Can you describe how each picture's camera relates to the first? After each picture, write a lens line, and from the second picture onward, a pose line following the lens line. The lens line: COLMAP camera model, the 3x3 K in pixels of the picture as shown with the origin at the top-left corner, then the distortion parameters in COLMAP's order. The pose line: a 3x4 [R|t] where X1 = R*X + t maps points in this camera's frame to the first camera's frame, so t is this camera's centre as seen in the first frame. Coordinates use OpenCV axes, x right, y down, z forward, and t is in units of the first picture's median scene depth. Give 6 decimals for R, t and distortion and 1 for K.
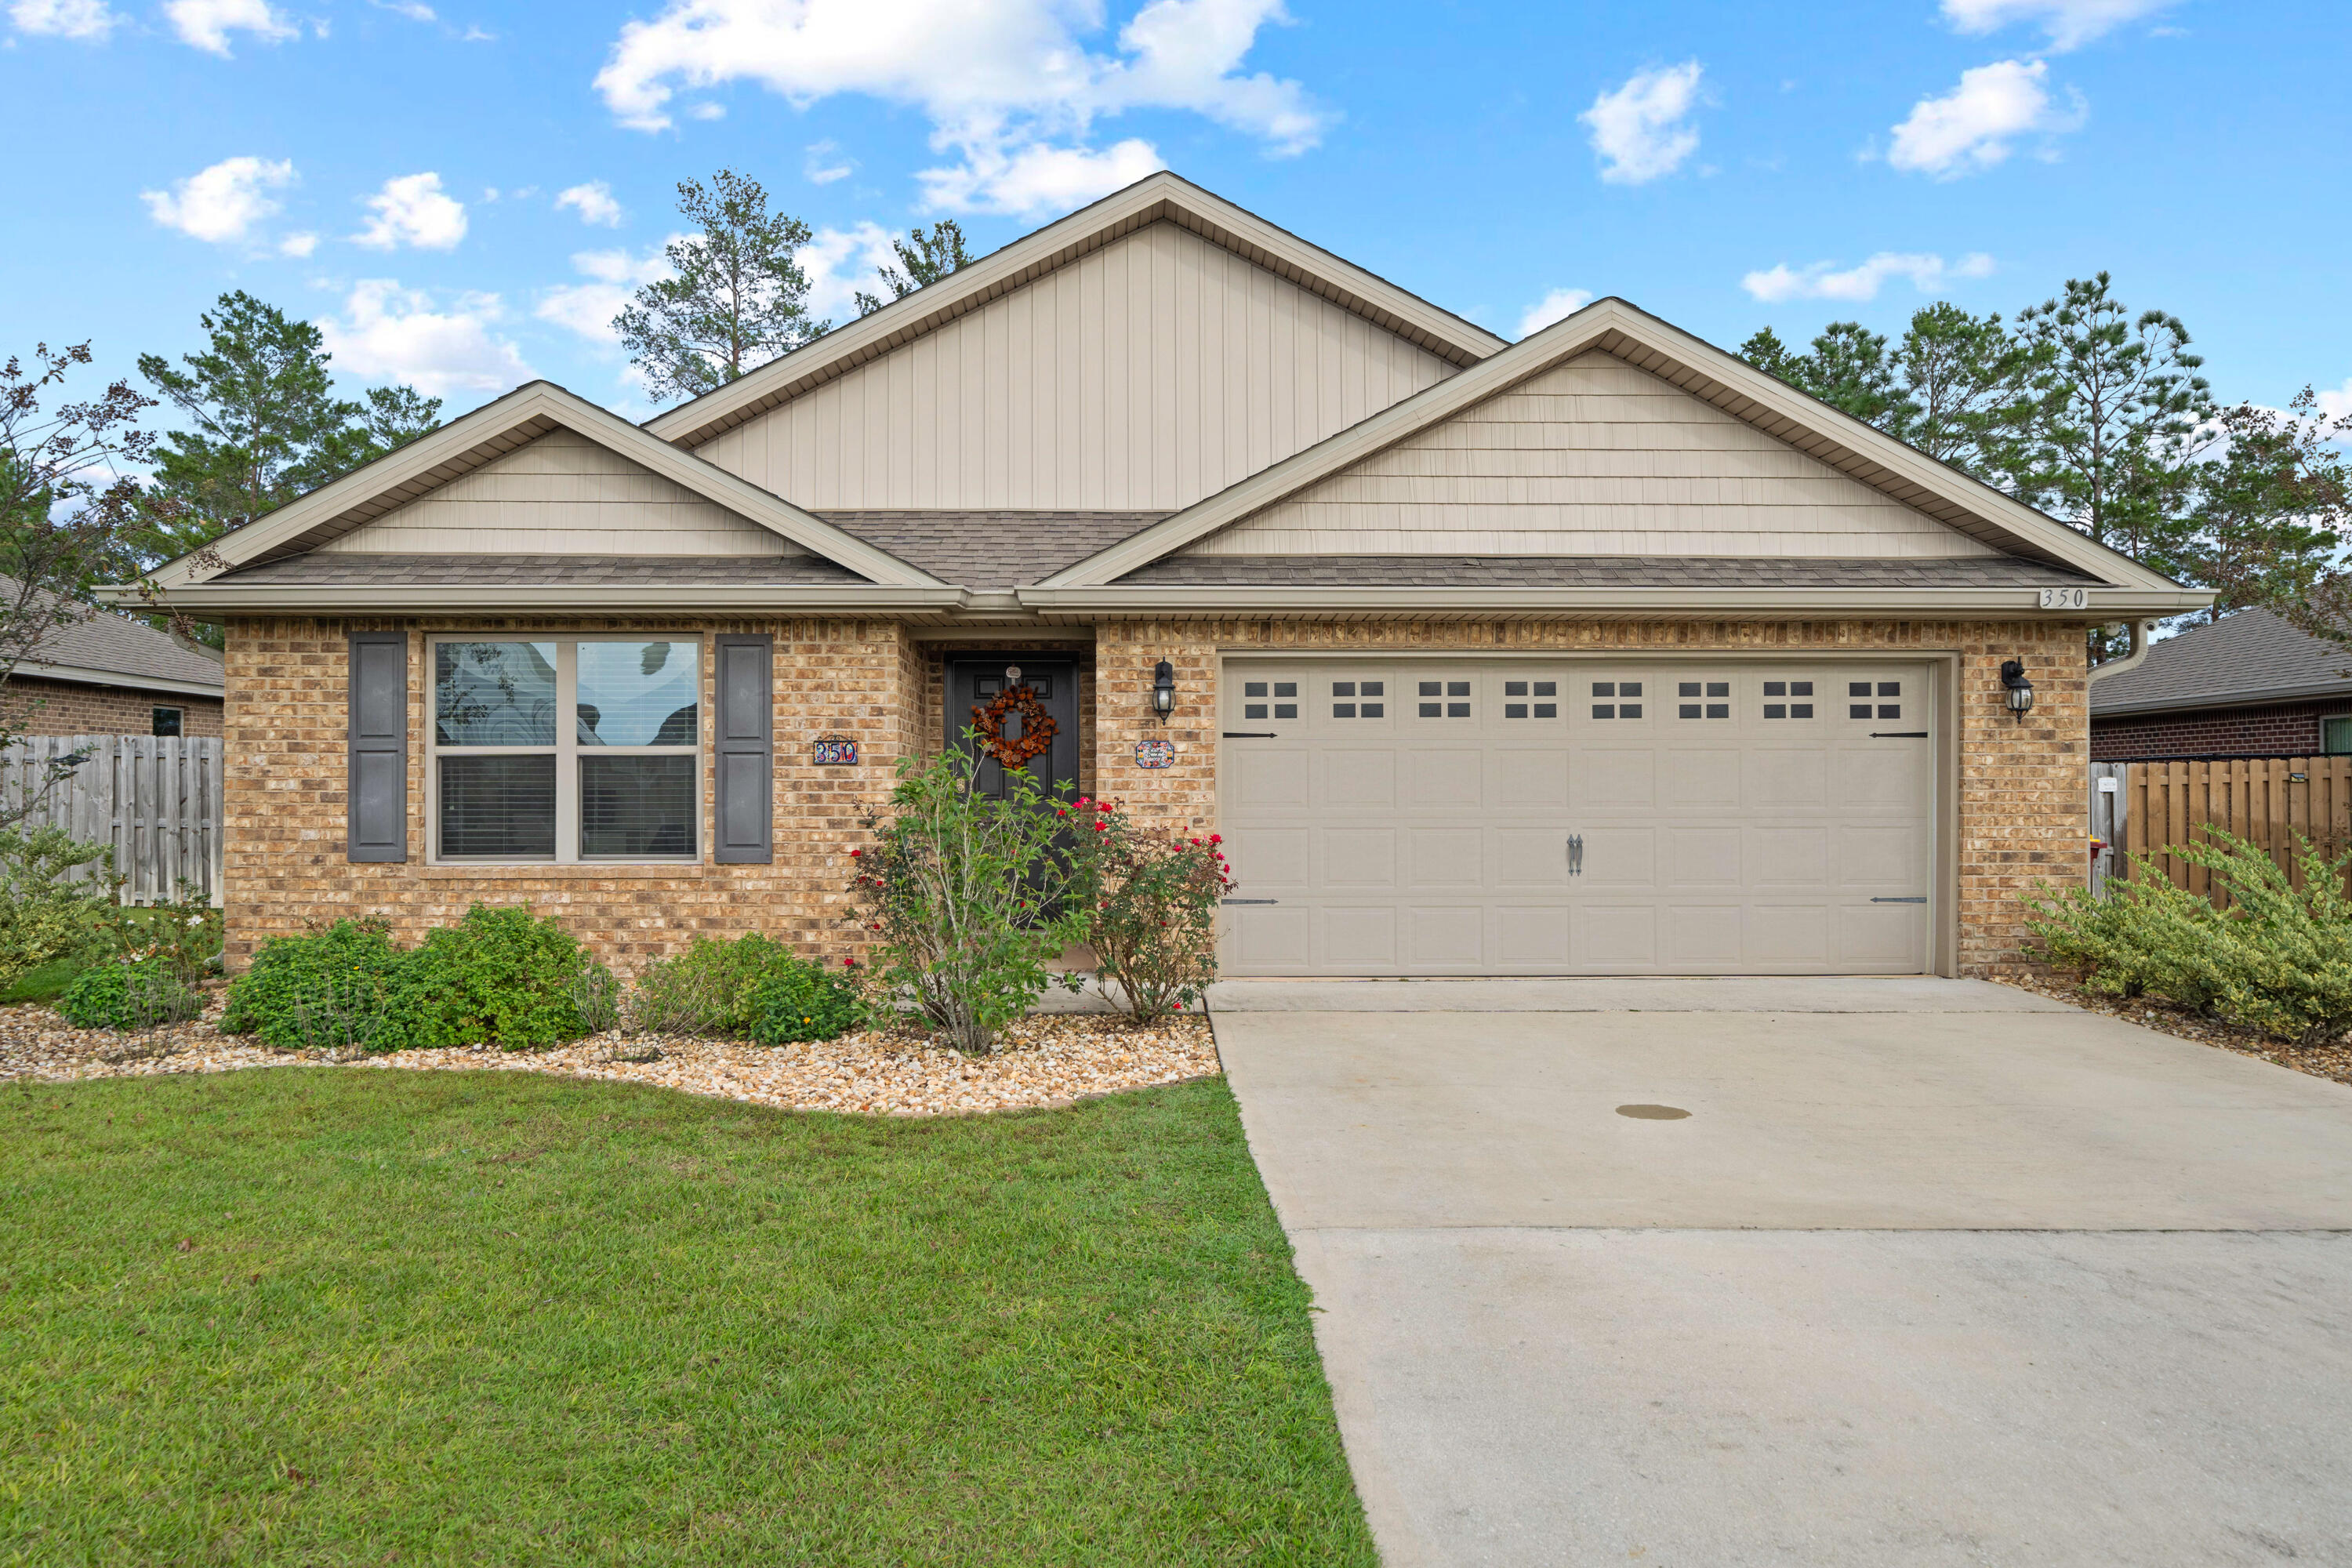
lens RADIAL K [[1591.5, 0, 1162.5], [0, 1591.5, 813.8], [0, 0, 1]] dist [0.002546, -0.006765]
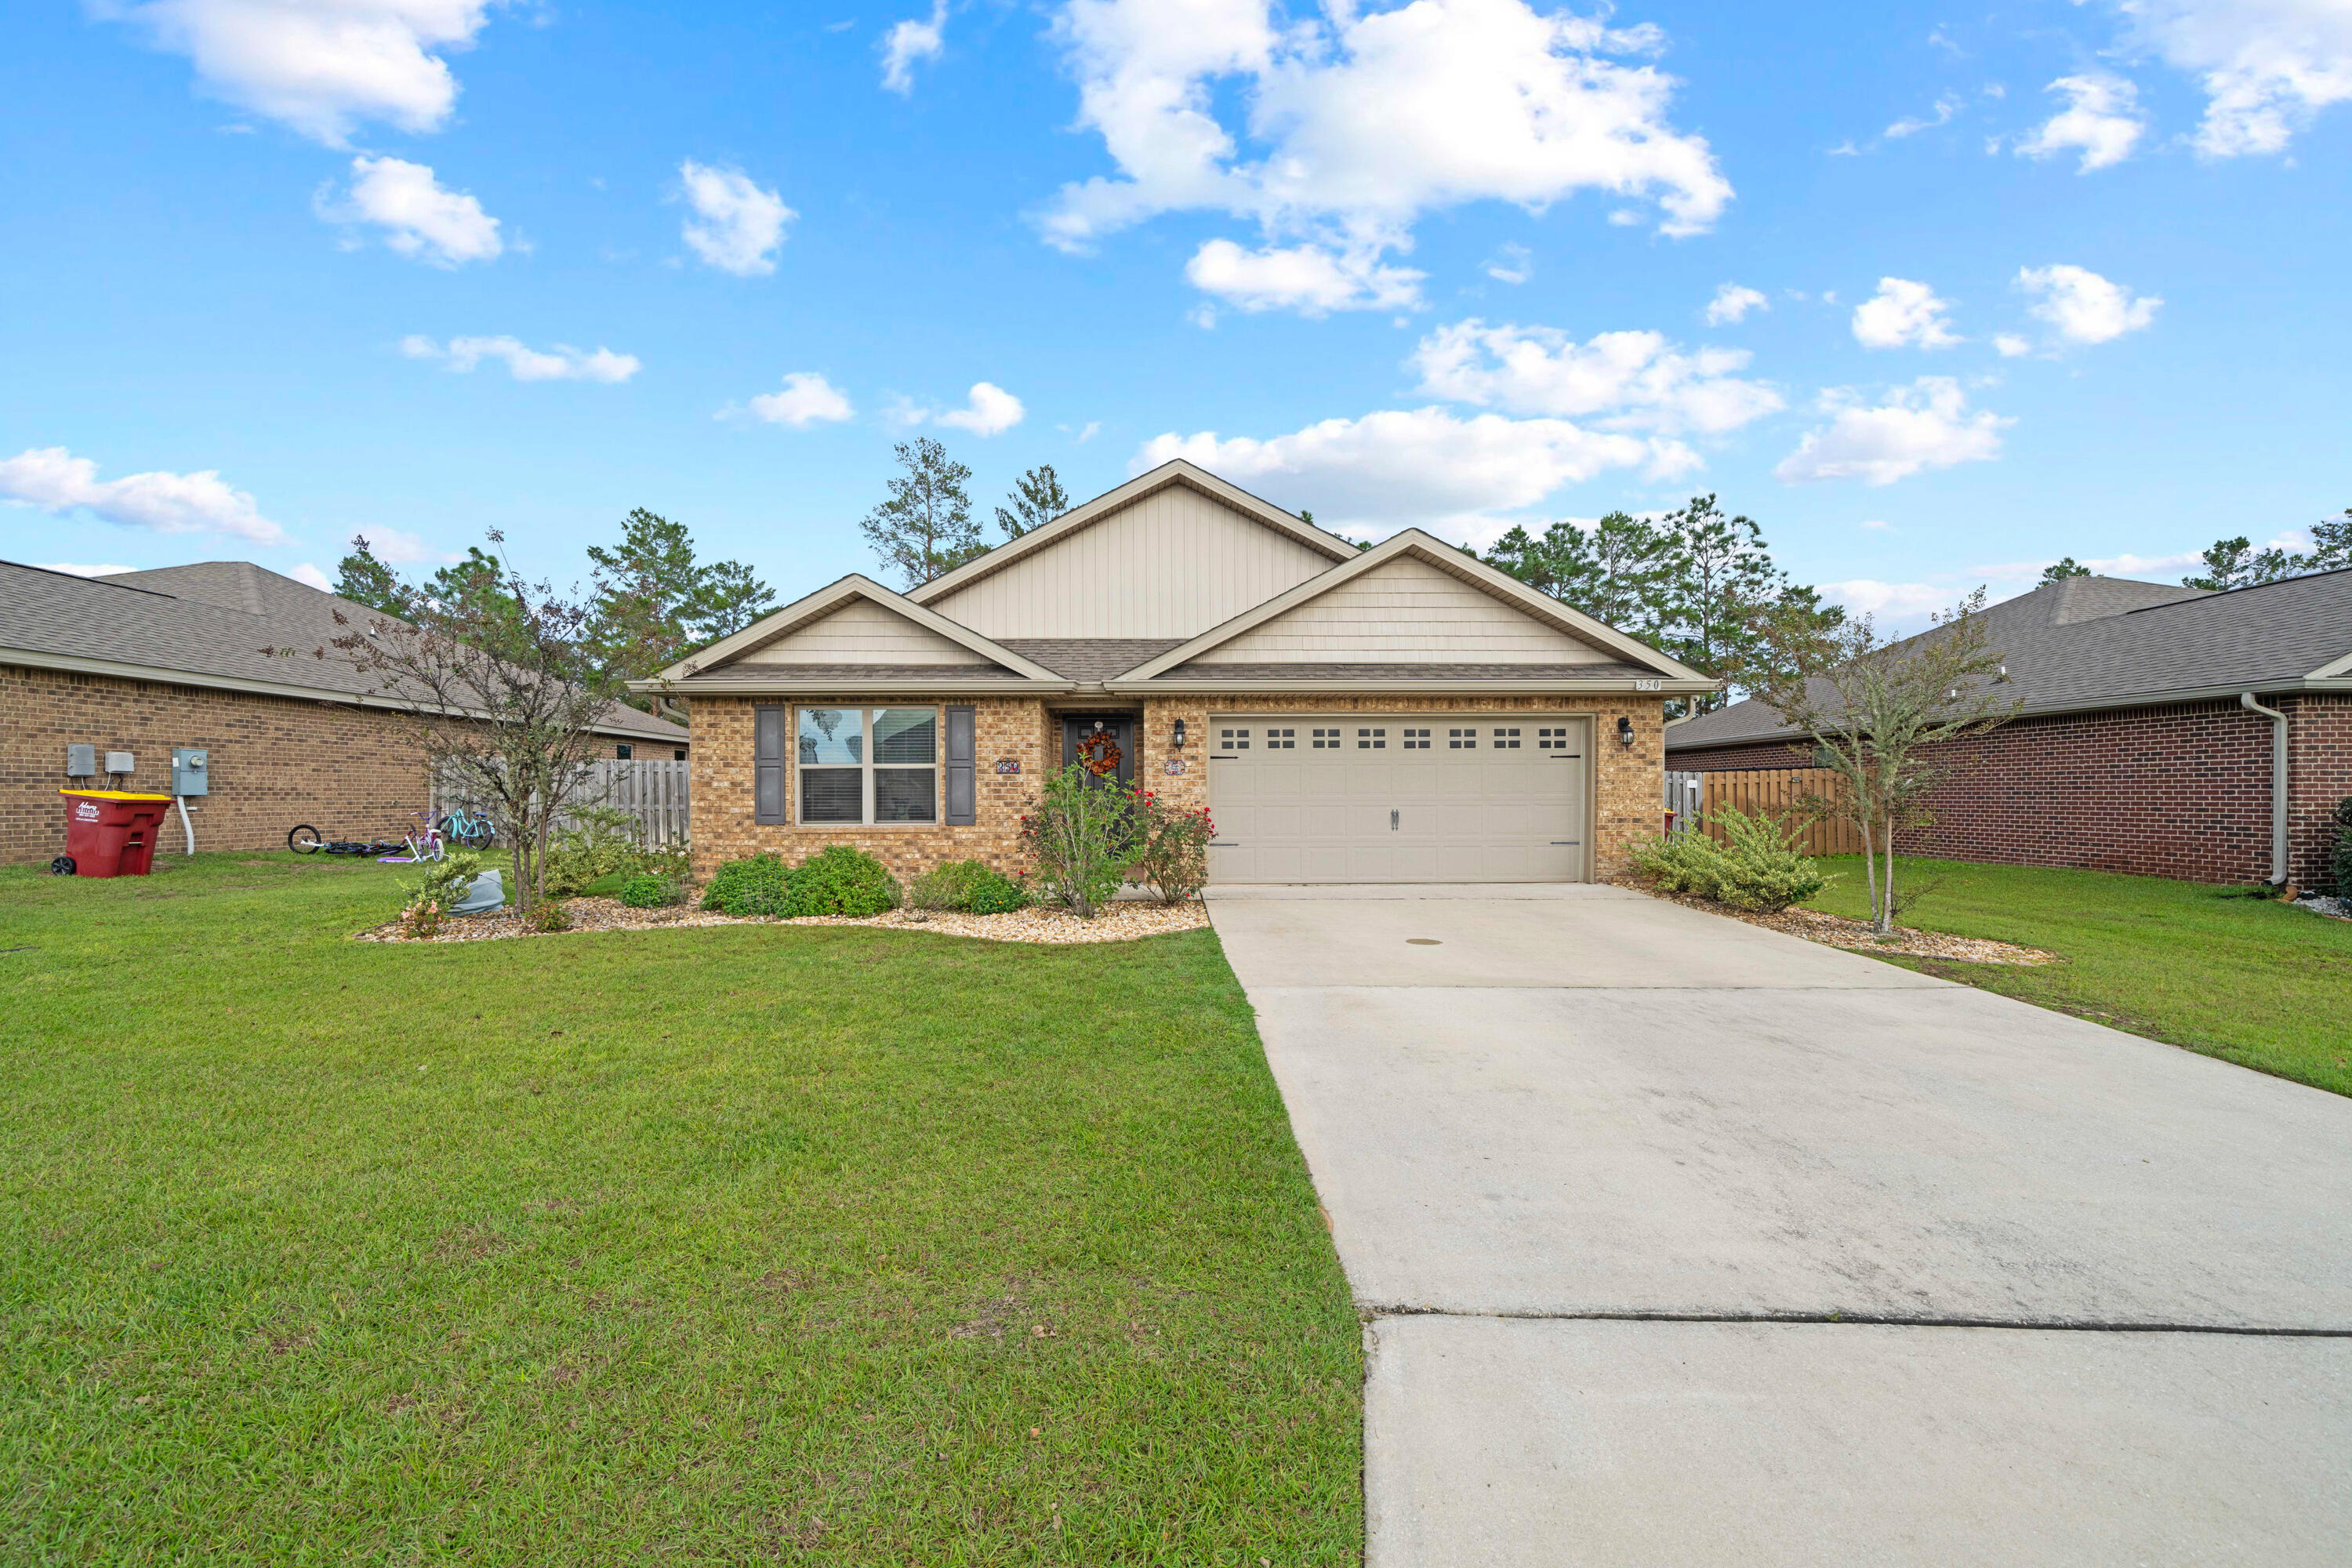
lens RADIAL K [[924.5, 0, 1166.7], [0, 924.5, 821.2], [0, 0, 1]] dist [-0.001141, 0.000487]
pose [[0.999982, -0.002067, -0.005589, -0.008356], [0.002162, 0.999853, 0.017023, 0.008183], [0.005553, -0.017035, 0.999839, -0.113740]]
